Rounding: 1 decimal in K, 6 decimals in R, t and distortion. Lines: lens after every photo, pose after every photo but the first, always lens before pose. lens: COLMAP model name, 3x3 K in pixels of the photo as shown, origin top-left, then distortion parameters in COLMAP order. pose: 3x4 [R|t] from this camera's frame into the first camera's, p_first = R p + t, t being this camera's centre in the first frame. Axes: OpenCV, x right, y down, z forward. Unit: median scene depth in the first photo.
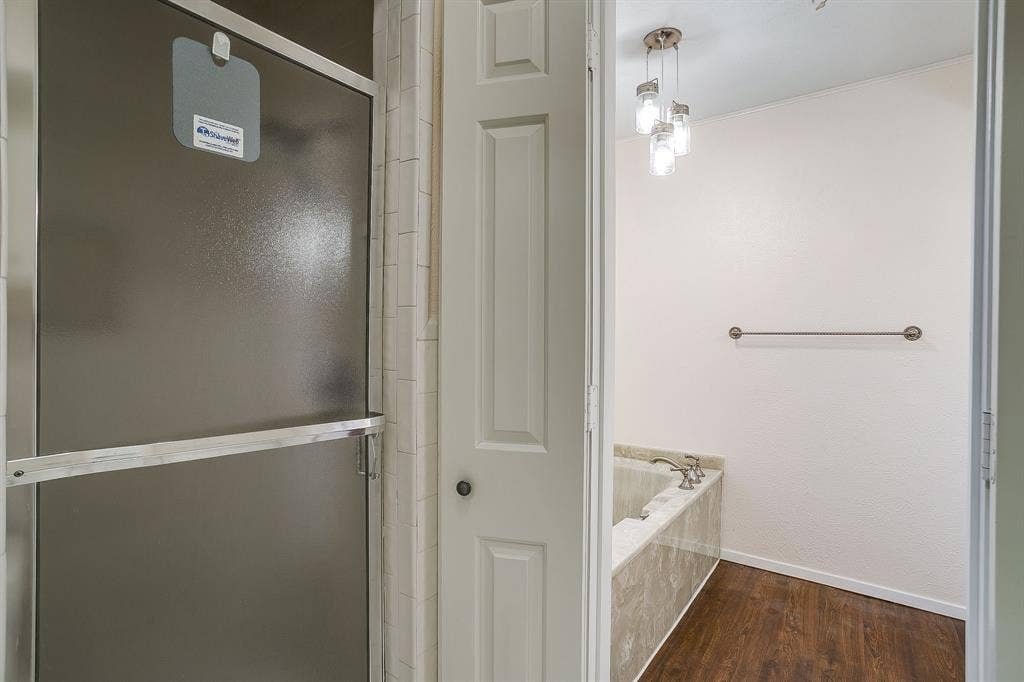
lens RADIAL K [[494.9, 0, 507.8], [0, 494.9, 338.6], [0, 0, 1]] dist [-0.060125, 0.035930]
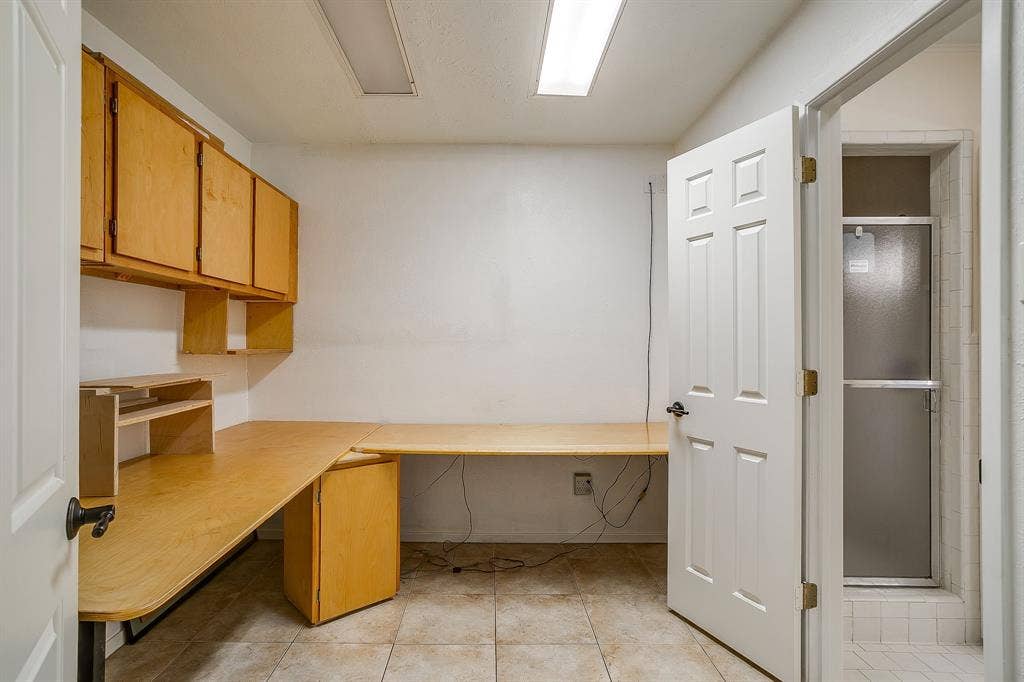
lens RADIAL K [[494.9, 0, 507.8], [0, 494.9, 338.6], [0, 0, 1]] dist [-0.060125, 0.035930]
pose [[0.575627, -0.010465, -0.817646, 0.338794], [-0.000220, 0.999916, -0.012953, 0.005858], [0.817713, 0.007636, 0.575576, -1.565227]]
